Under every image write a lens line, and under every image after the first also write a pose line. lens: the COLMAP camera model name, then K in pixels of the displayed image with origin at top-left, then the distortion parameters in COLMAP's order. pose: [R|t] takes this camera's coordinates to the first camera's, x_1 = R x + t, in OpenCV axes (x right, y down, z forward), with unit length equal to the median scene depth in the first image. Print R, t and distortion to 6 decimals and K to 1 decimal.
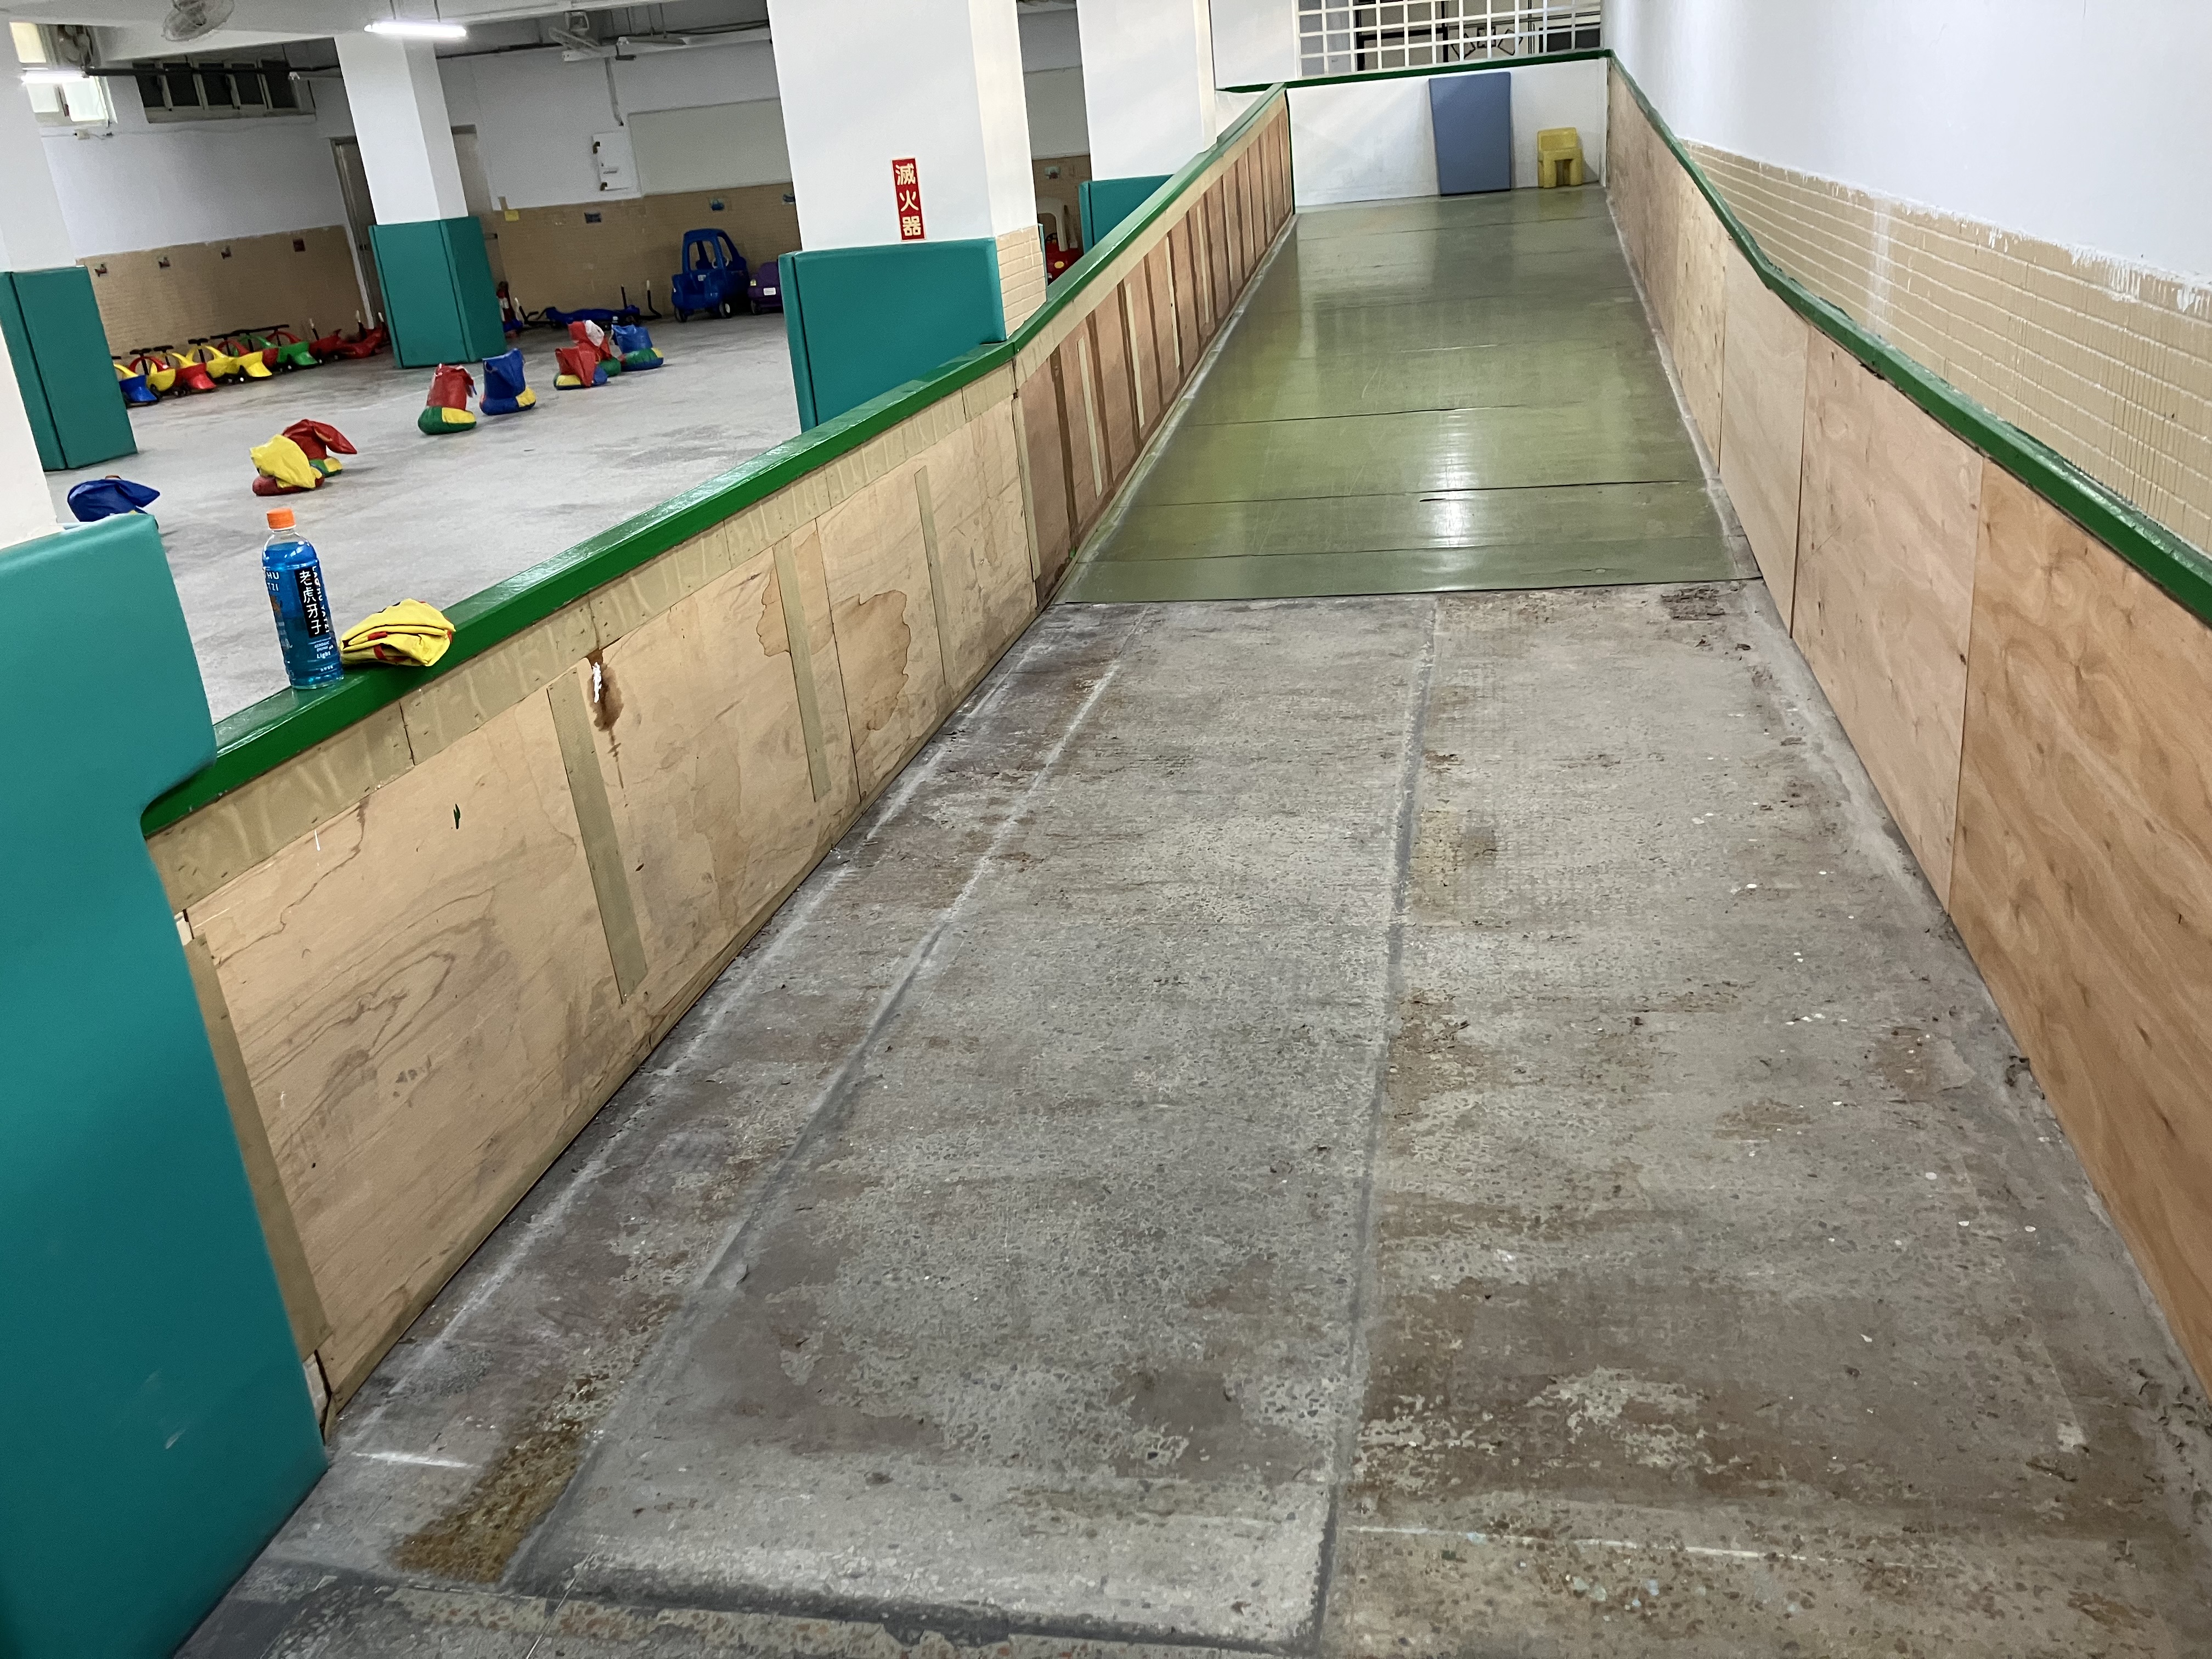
lens RADIAL K [[1806.9, 0, 1112.7], [0, 1806.9, 802.6], [0, 0, 1]] dist [0.028113, -0.022180]
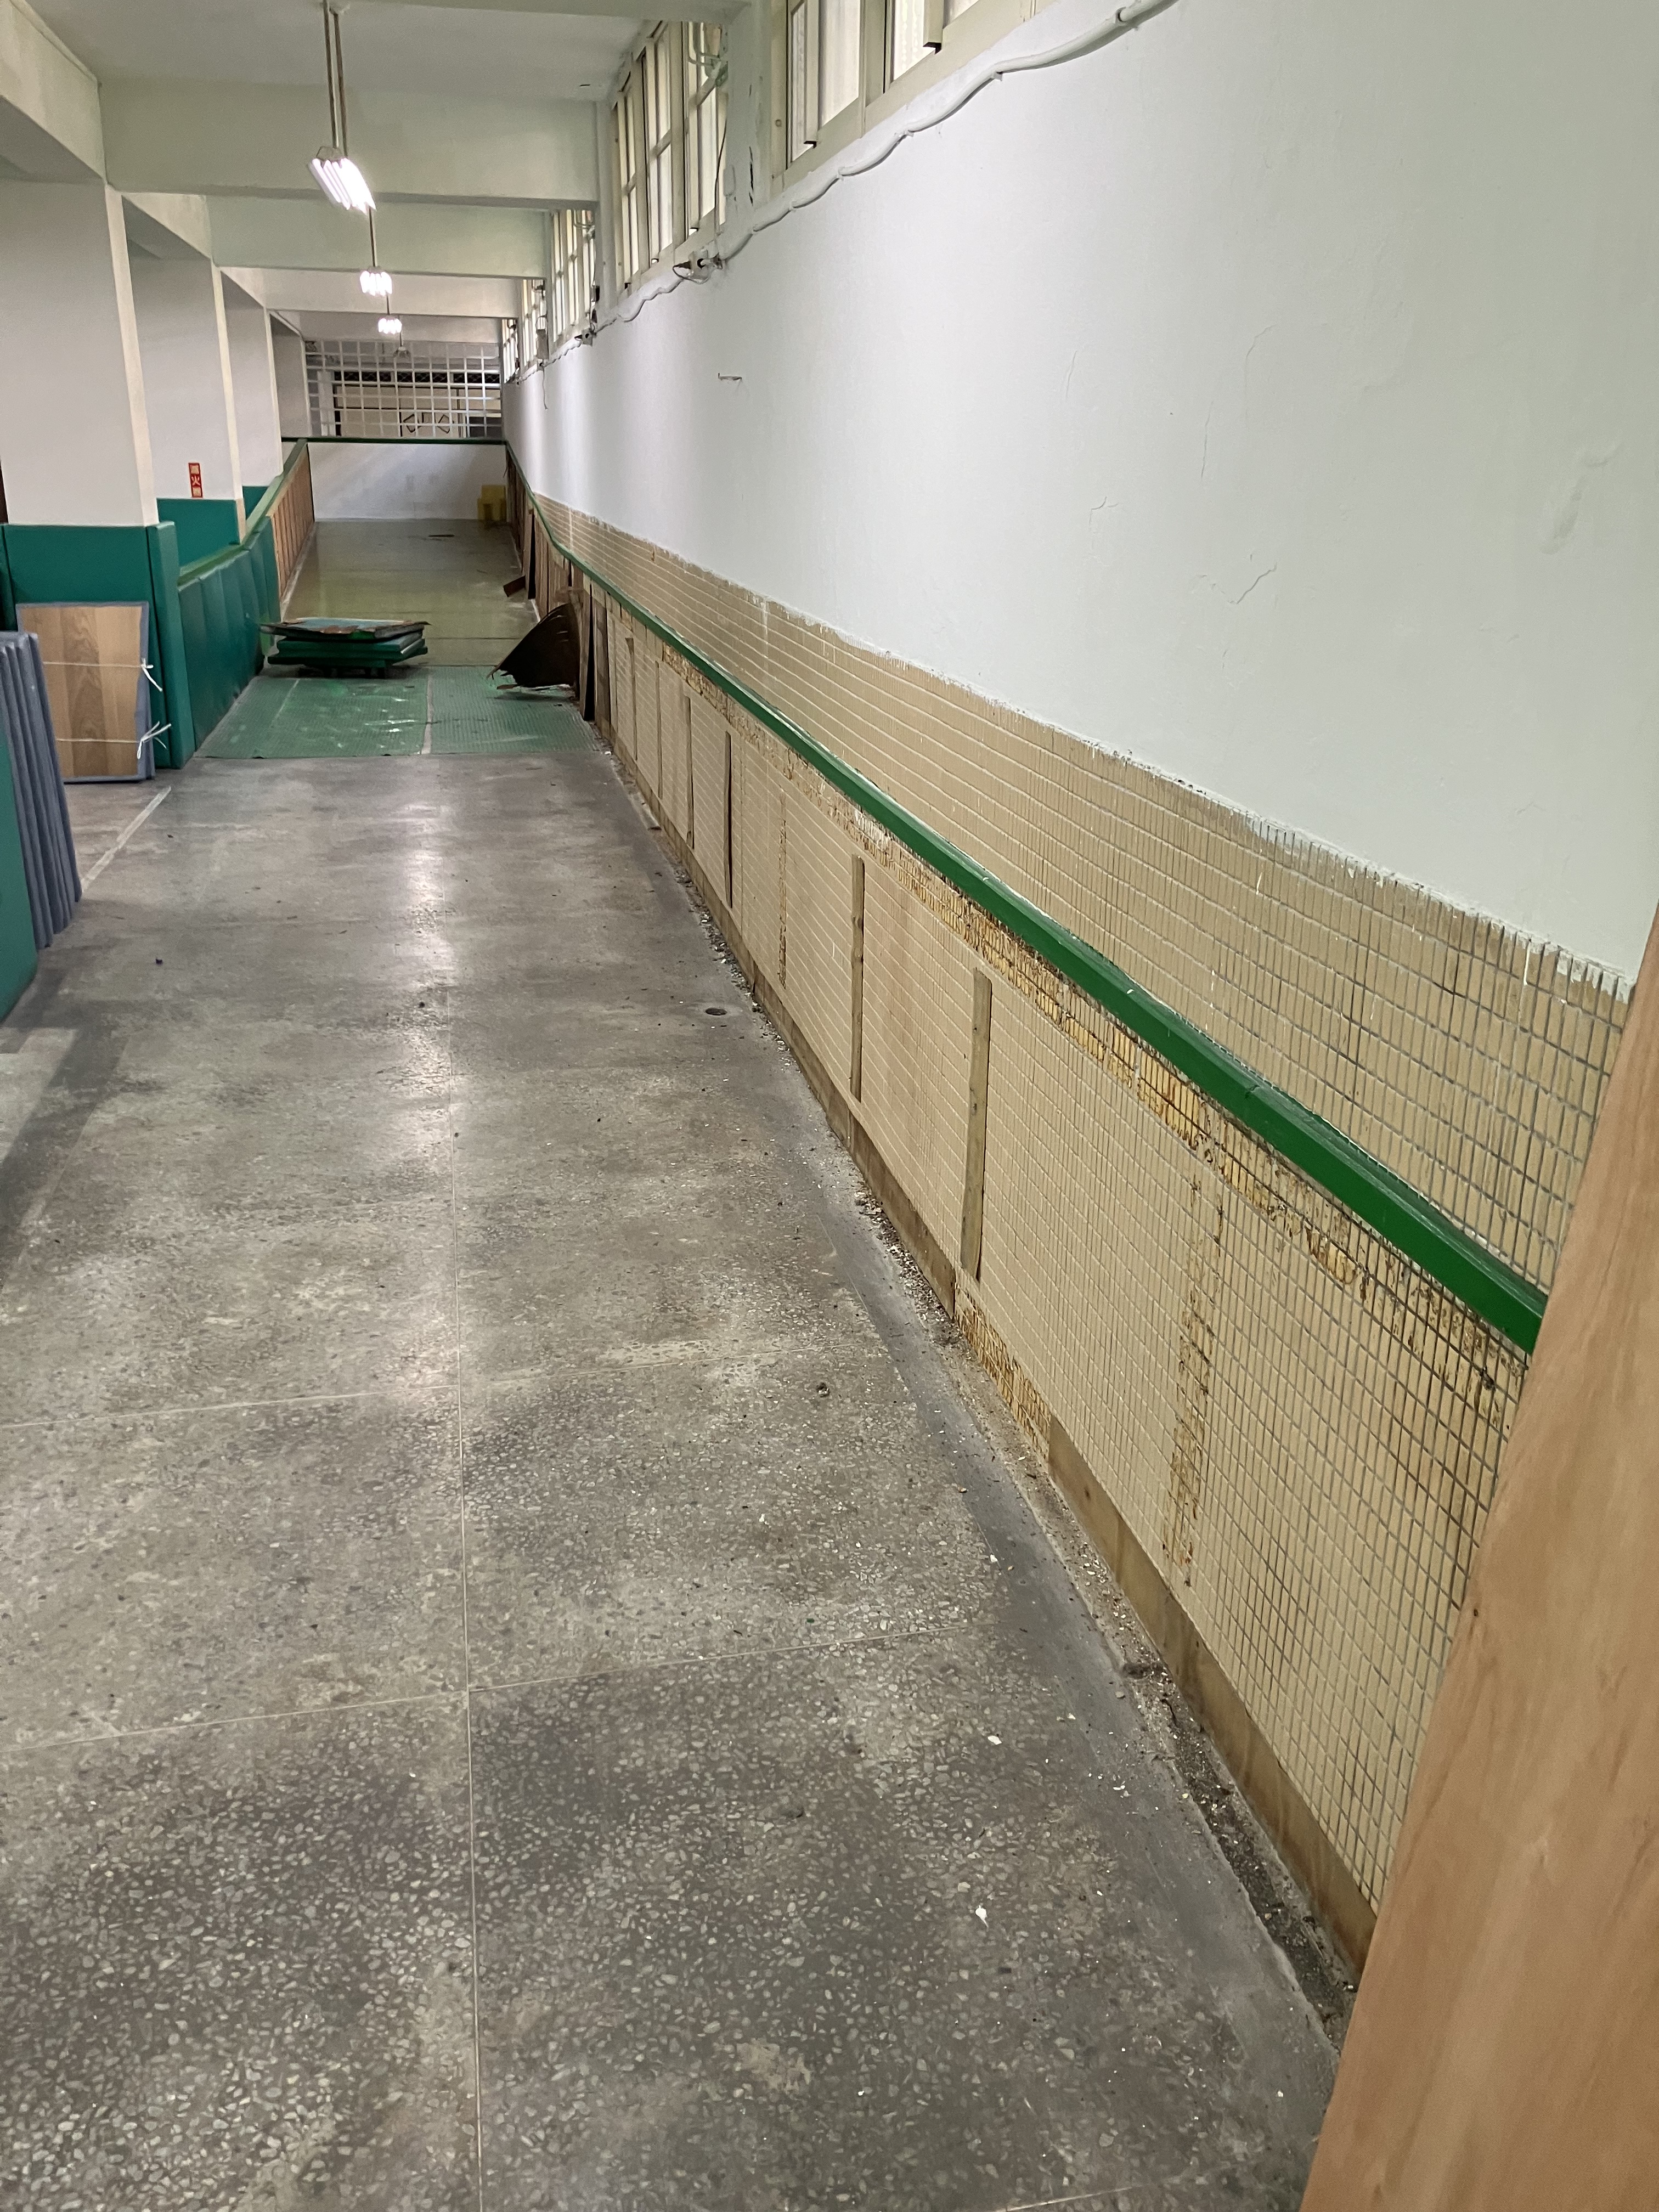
lens RADIAL K [[1806.9, 0, 838.8], [0, 1806.9, 1077.7], [0, 0, 1]] dist [0.028113, -0.022180]
pose [[0.914359, -0.034118, 0.403464, -0.296963], [0.051317, 0.998173, -0.031891, 0.504735], [-0.401639, 0.049864, 0.914440, -1.308224]]
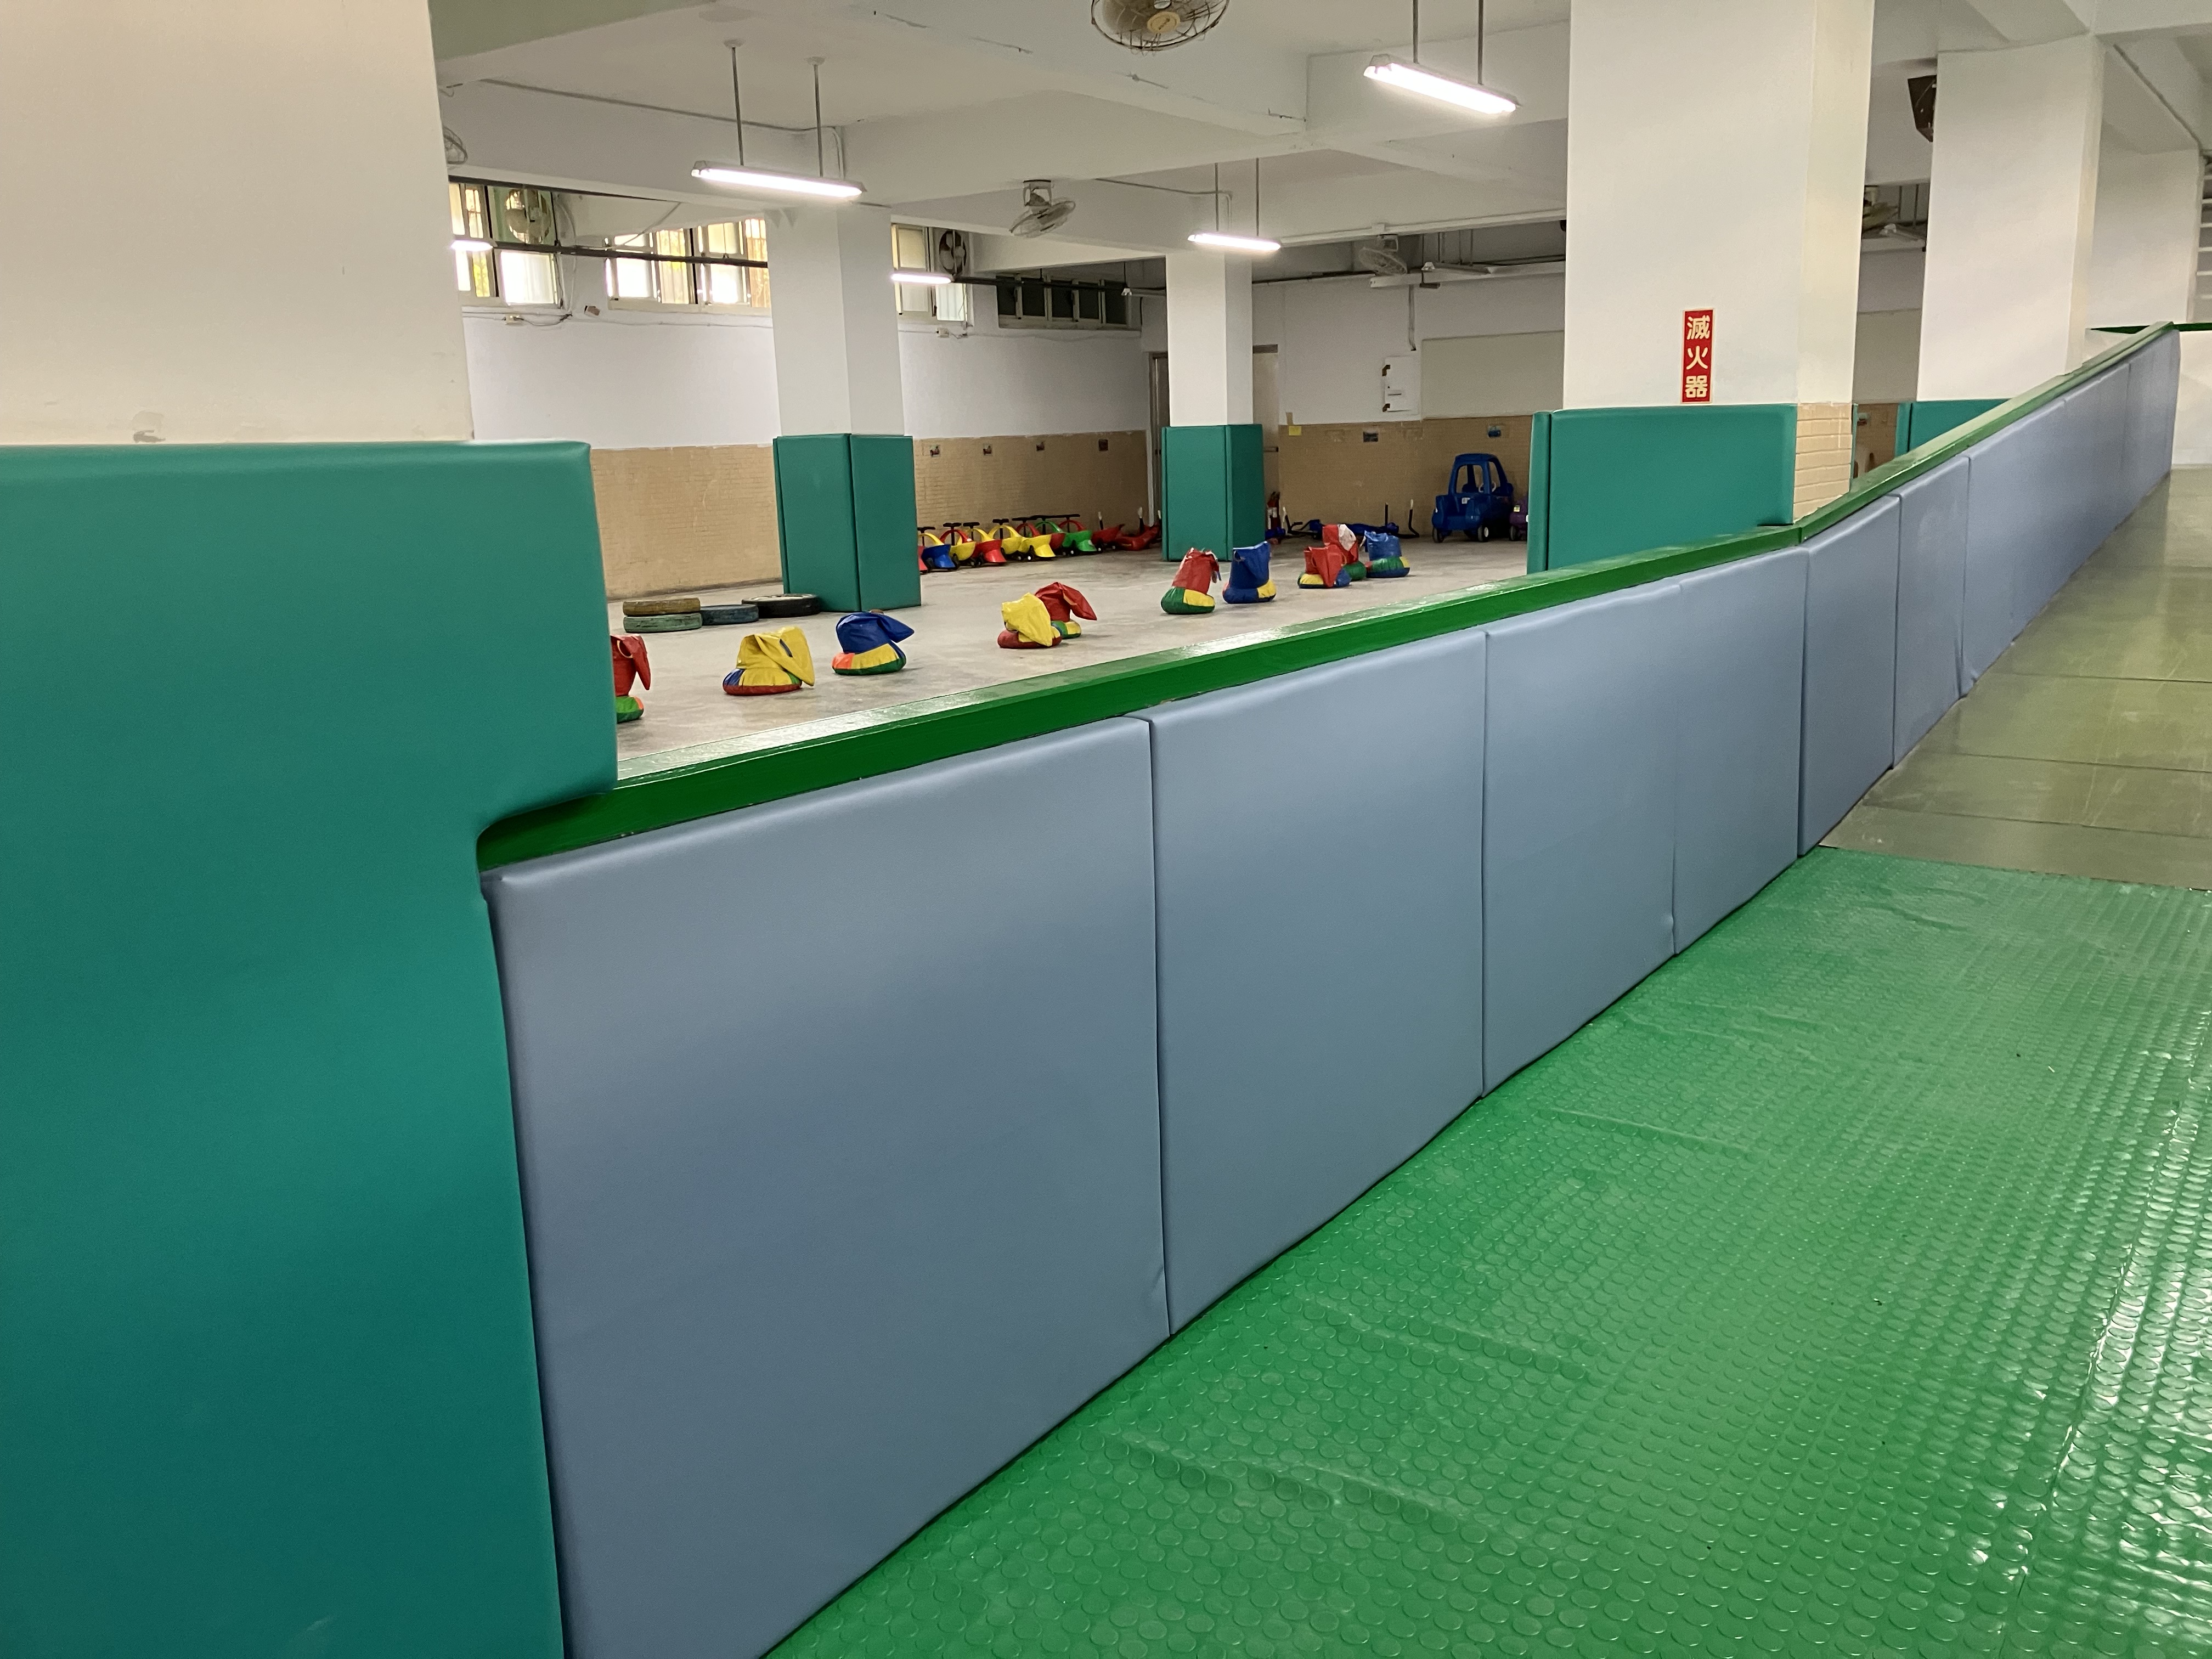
lens RADIAL K [[1806.9, 0, 1131.8], [0, 1806.9, 827.3], [0, 0, 1]] dist [0.028113, -0.022180]
pose [[0.918063, 0.144884, -0.369010, -0.009064], [-0.187842, 0.978680, -0.083076, 0.004702], [0.349106, 0.145584, 0.925705, 0.136553]]
